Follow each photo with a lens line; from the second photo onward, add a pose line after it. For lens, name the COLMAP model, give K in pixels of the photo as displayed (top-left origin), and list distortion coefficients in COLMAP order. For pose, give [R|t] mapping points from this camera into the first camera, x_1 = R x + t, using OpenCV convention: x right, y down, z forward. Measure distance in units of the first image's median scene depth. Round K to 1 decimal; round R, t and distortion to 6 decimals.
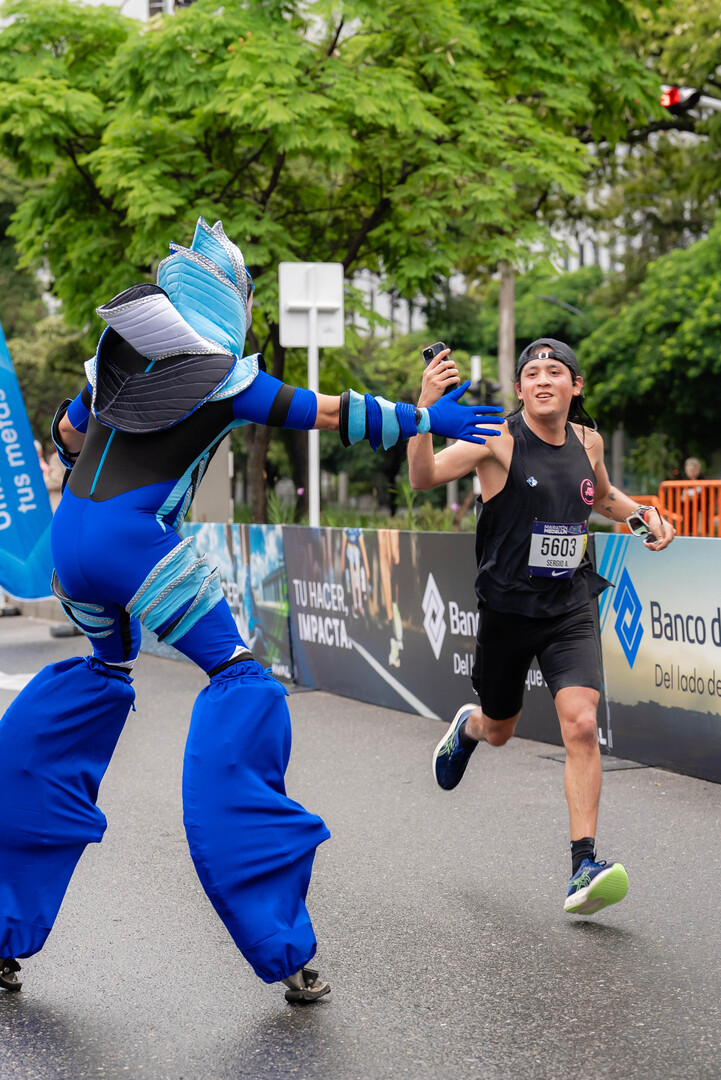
lens RADIAL K [[2941.8, 0, 362.2], [0, 2941.8, 560.3], [0, 0, 1]] dist [0.371370, 0.026458]
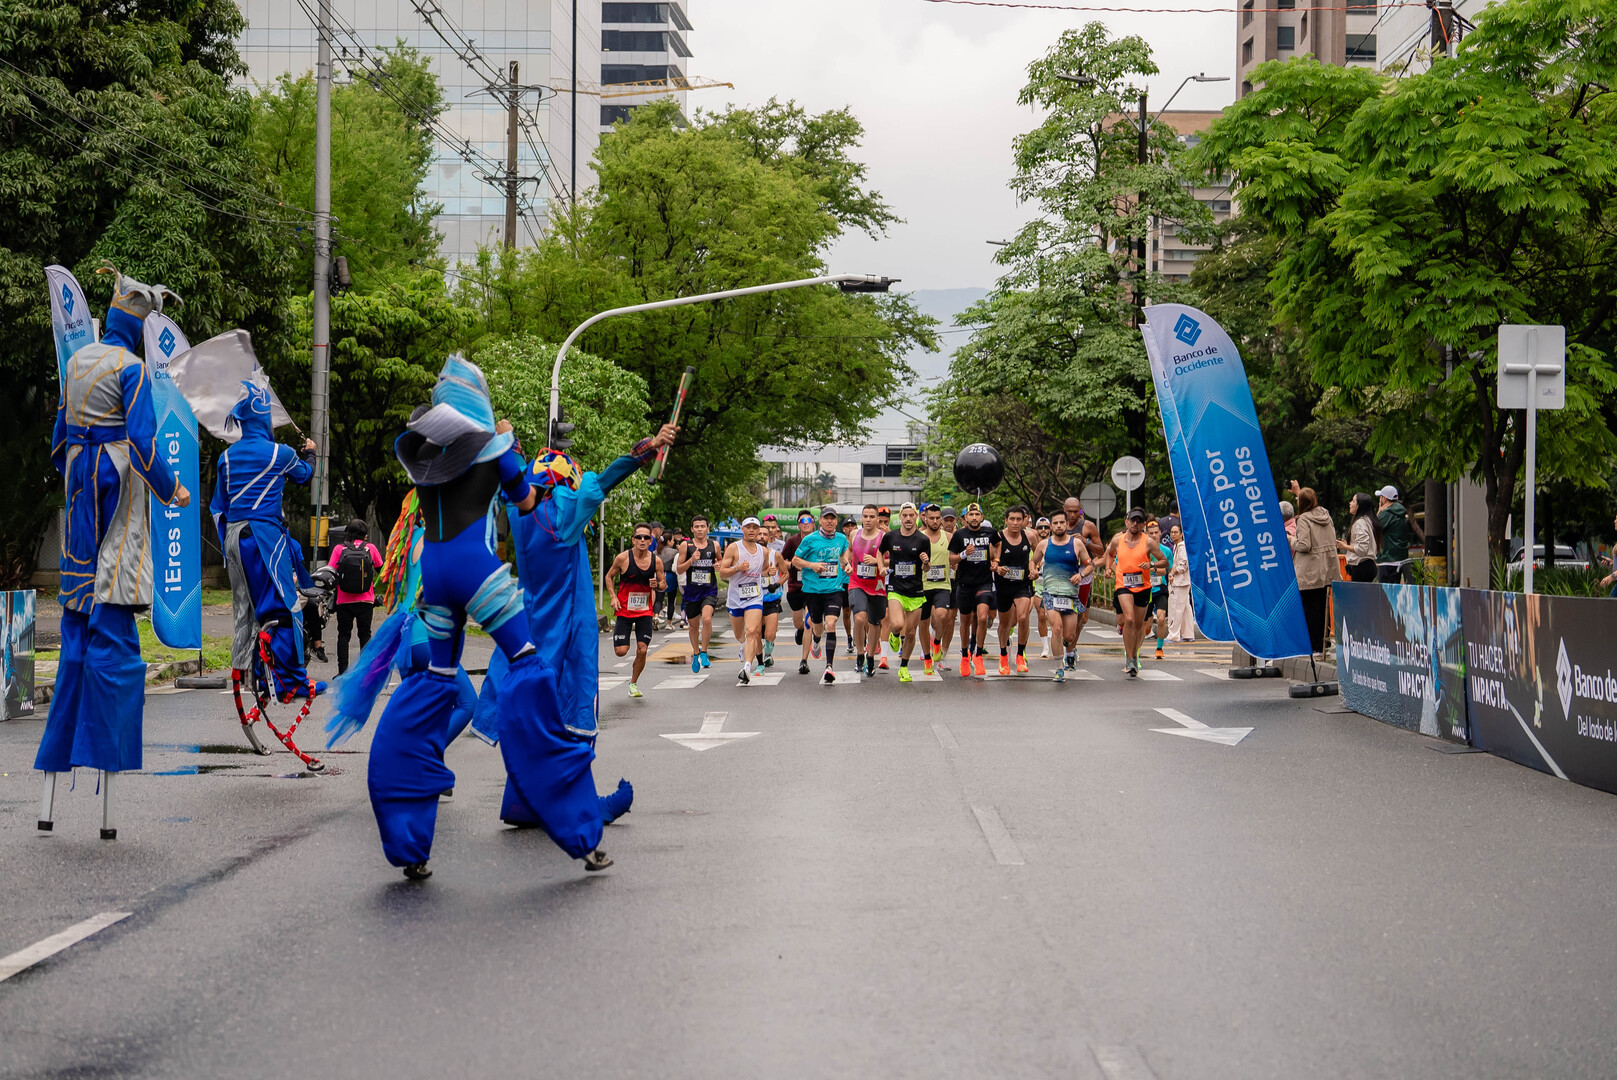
lens RADIAL K [[3316.5, 0, 799.7], [0, 3316.5, 549.4], [0, 0, 1]] dist [0.068393, -0.342474]
pose [[0.954100, 0.024873, -0.298454, 0.077067], [-0.031753, 0.999330, -0.018223, 0.002391], [0.297801, 0.026863, 0.954250, -0.124376]]
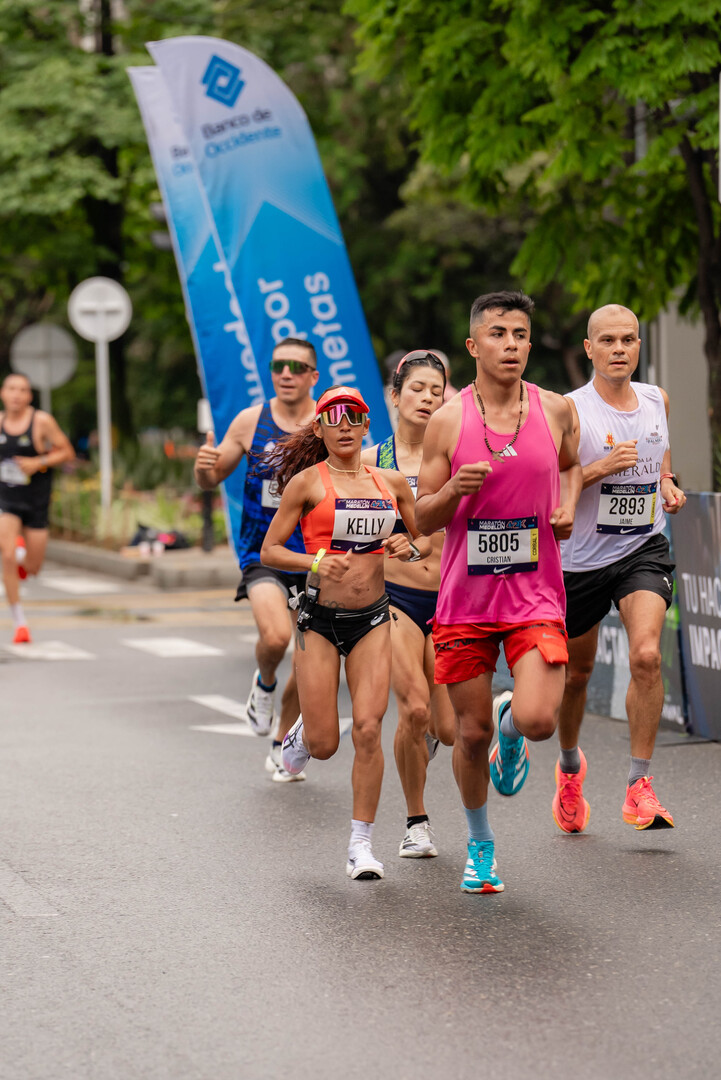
lens RADIAL K [[5974.3, 0, 360.9], [0, 5974.3, 540.6], [0, 0, 1]] dist [2.559807, -7.732483]
pose [[0.987908, 0.001922, -0.155028, 0.090194], [-0.002610, 0.999988, -0.004235, 0.004100], [0.155018, 0.004588, 0.987901, -0.267862]]
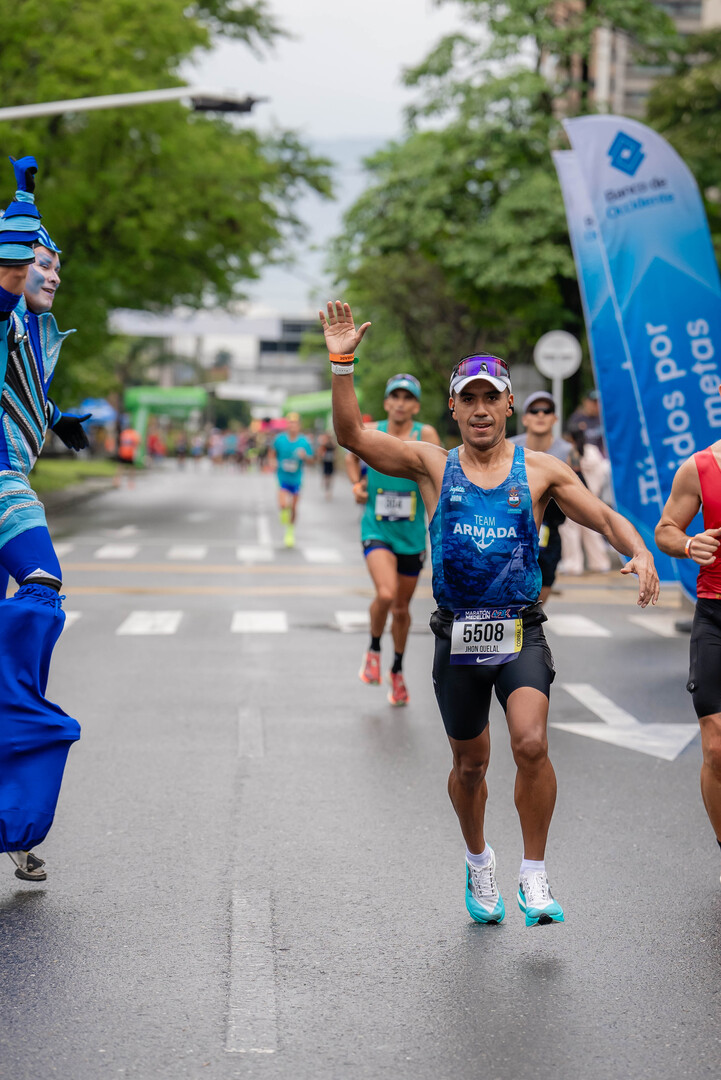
lens RADIAL K [[3818.4, 0, 362.5], [0, 3818.4, 519.9], [0, 0, 1]] dist [0.995877, -0.737826]
pose [[0.965656, 0.047974, -0.255355, 0.043799], [-0.049301, 0.998783, 0.001208, -0.006914], [0.255102, 0.011423, 0.966847, 0.084460]]
